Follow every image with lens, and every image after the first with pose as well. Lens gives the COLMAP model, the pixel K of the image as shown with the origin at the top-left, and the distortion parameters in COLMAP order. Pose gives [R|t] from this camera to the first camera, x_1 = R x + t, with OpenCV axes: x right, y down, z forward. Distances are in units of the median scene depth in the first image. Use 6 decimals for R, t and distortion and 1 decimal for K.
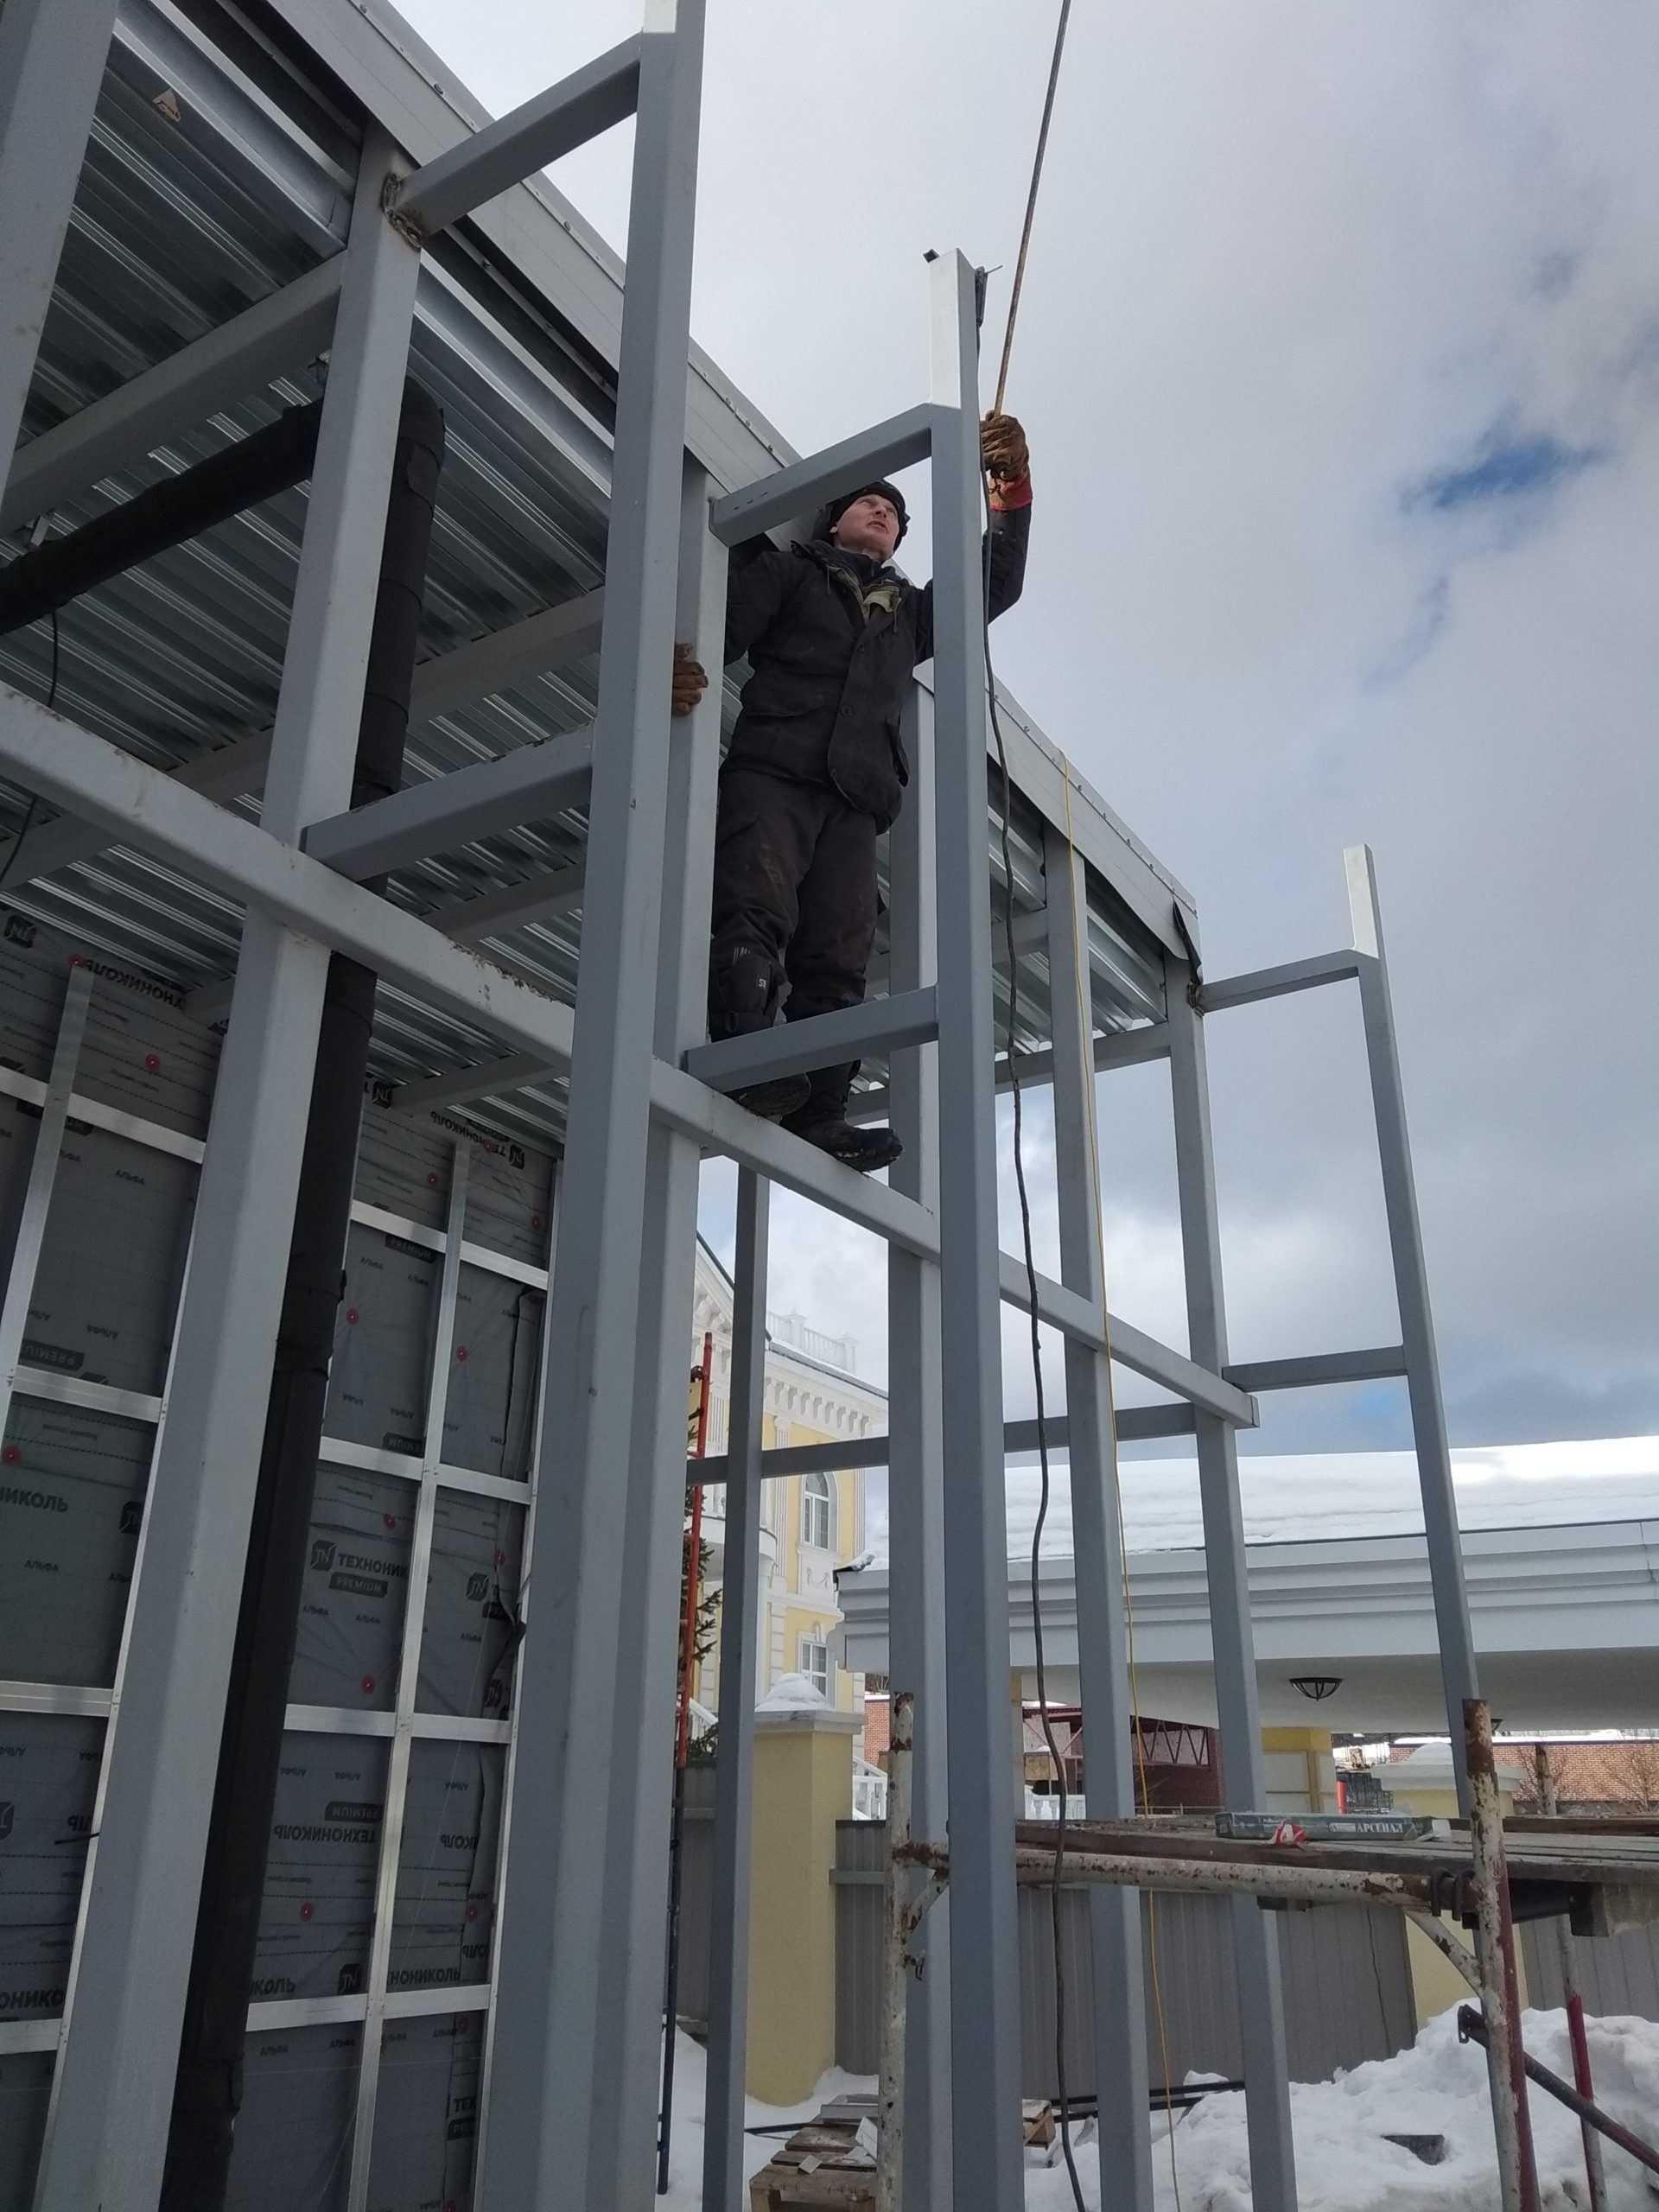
lens RADIAL K [[1757.6, 0, 830.3], [0, 1757.6, 1110.8], [0, 0, 1]] dist [0.061913, -0.077388]
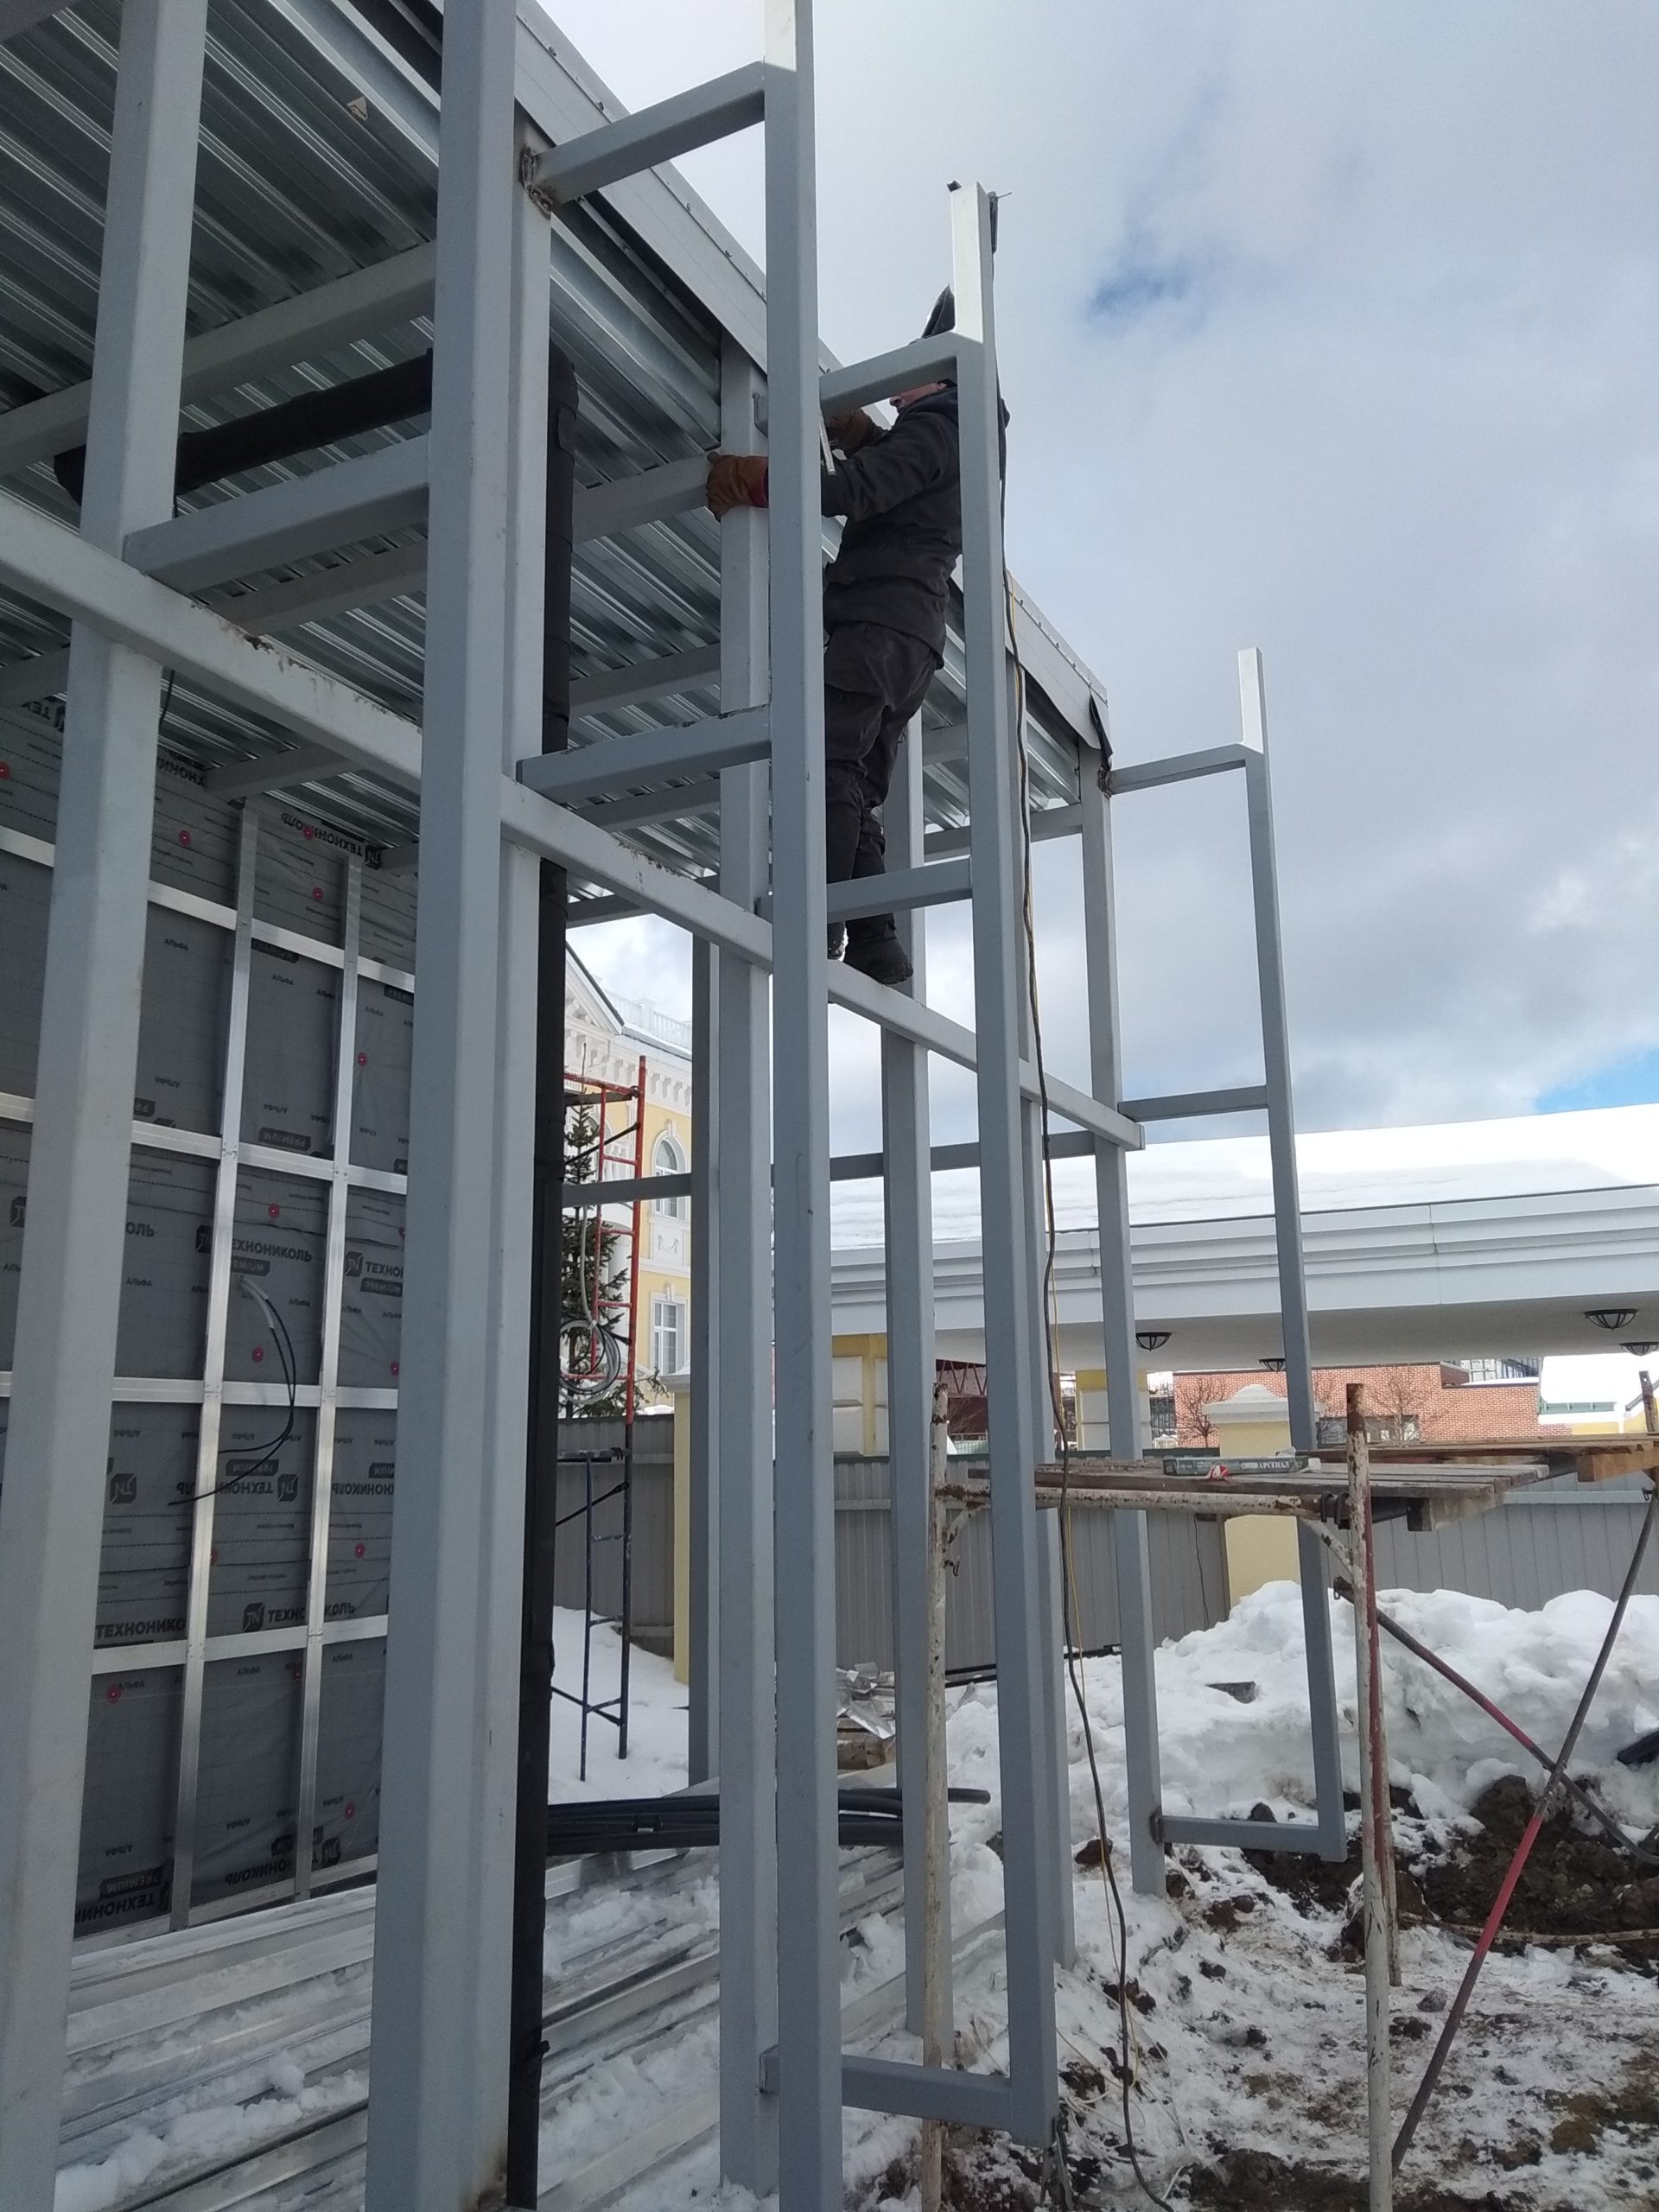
lens RADIAL K [[1778.0, 0, 829.5], [0, 1778.0, 1106.0], [0, 0, 1]] dist [0.115234, -0.220898]
pose [[0.993897, -0.008984, 0.109949, -0.107120], [-0.011935, 0.982072, 0.188130, -0.078158], [-0.109668, -0.188294, 0.975970, -0.167306]]
